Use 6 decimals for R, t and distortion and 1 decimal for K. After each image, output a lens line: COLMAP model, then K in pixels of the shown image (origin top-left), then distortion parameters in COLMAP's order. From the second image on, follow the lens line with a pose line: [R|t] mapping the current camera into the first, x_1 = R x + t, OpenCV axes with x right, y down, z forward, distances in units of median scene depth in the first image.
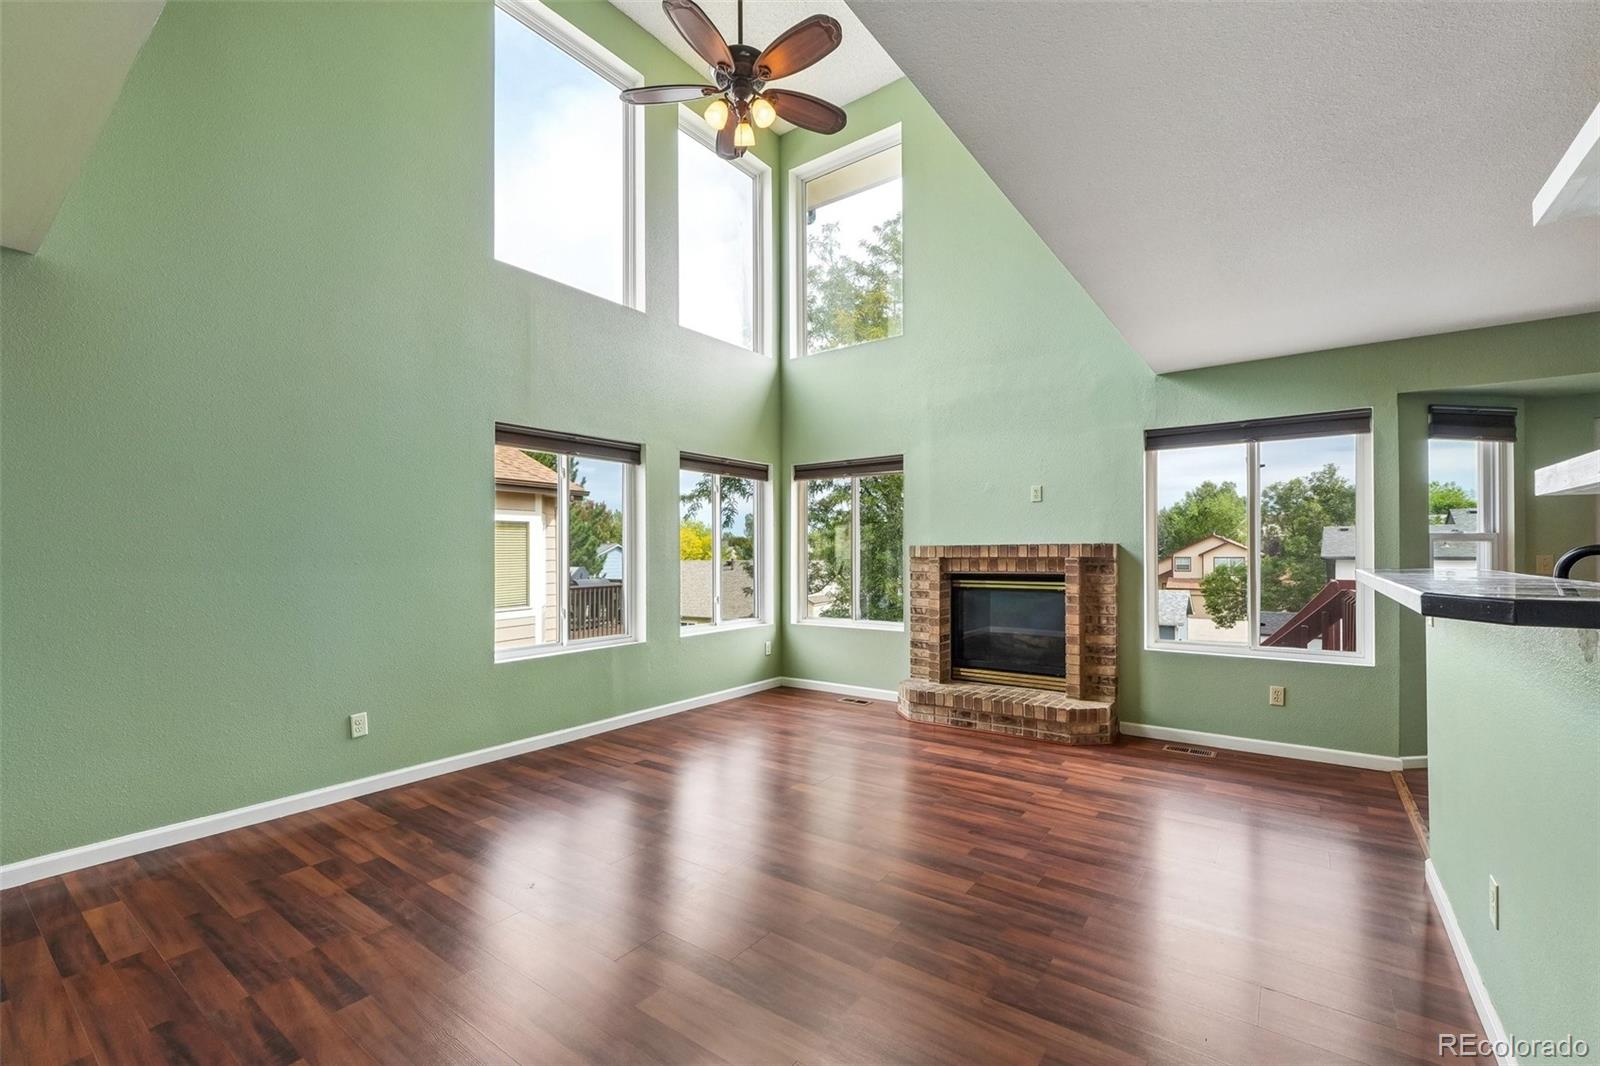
lens RADIAL K [[675.2, 0, 803.2], [0, 675.2, 543.9], [0, 0, 1]] dist [-0.001439, -0.000064]
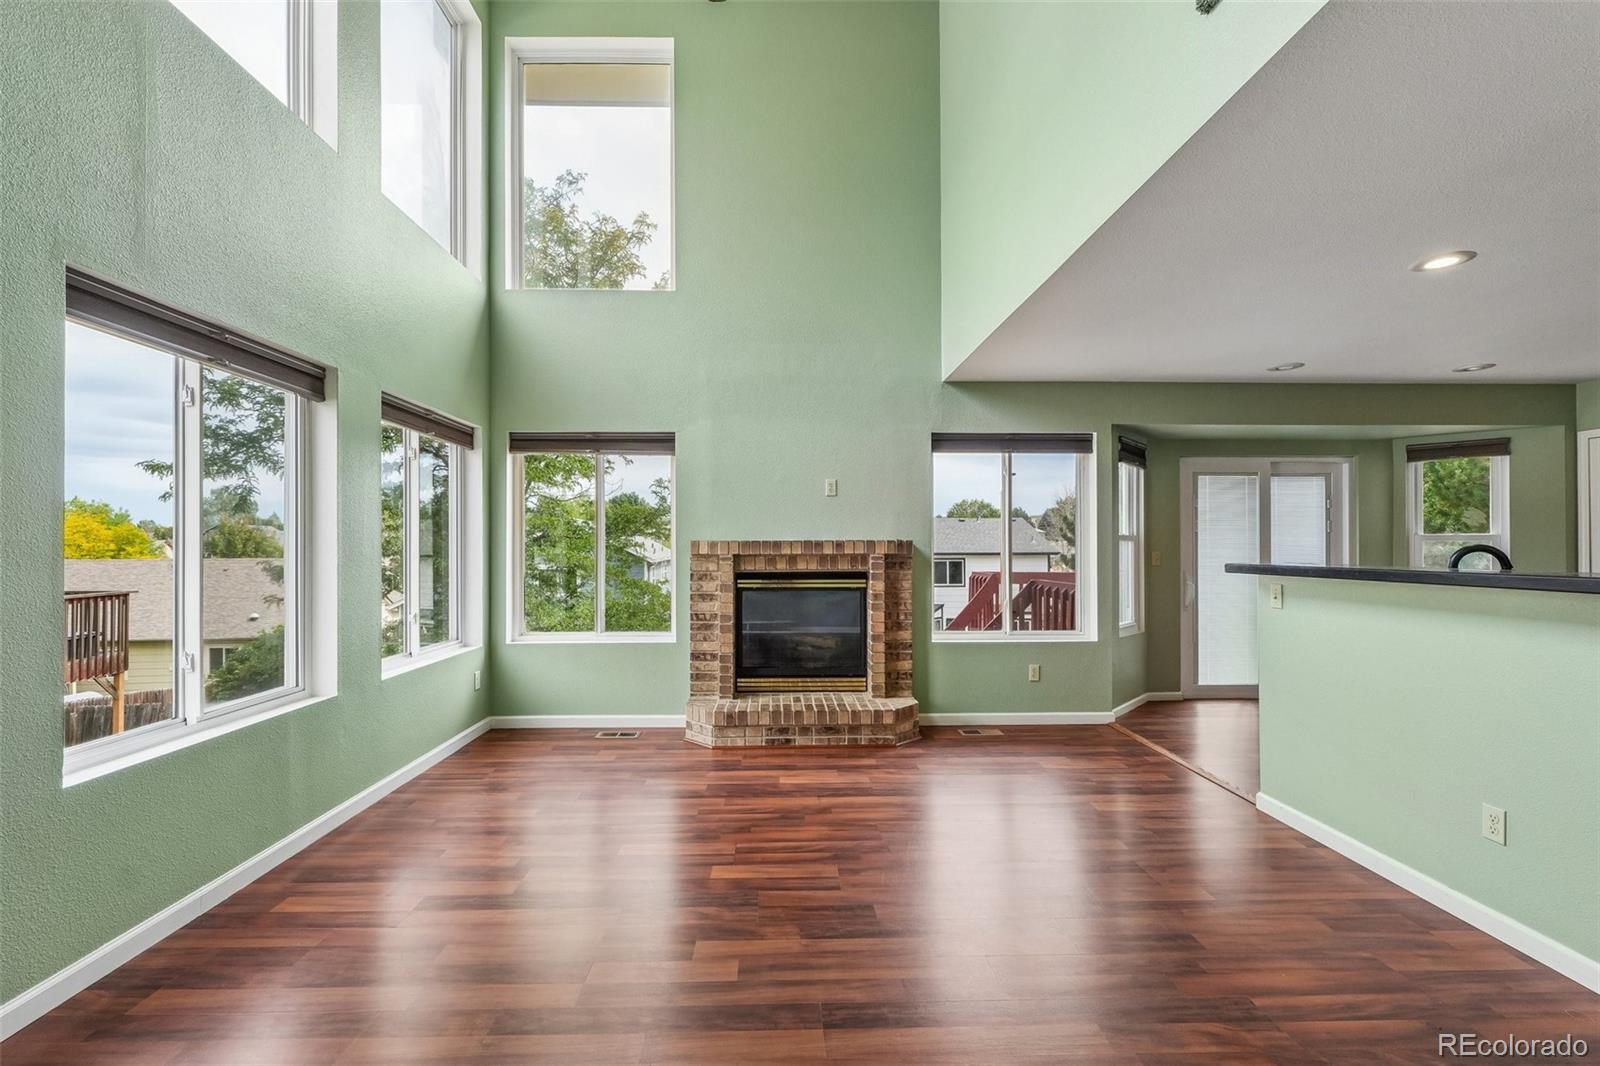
lens RADIAL K [[675.2, 0, 796.6], [0, 675.2, 540.2], [0, 0, 1]] dist [-0.001439, -0.000064]
pose [[0.794106, 0.010244, 0.607692, -0.287750], [-0.010328, 0.999941, -0.003360, 0.004037], [-0.607691, -0.003608, 0.794165, 0.282162]]
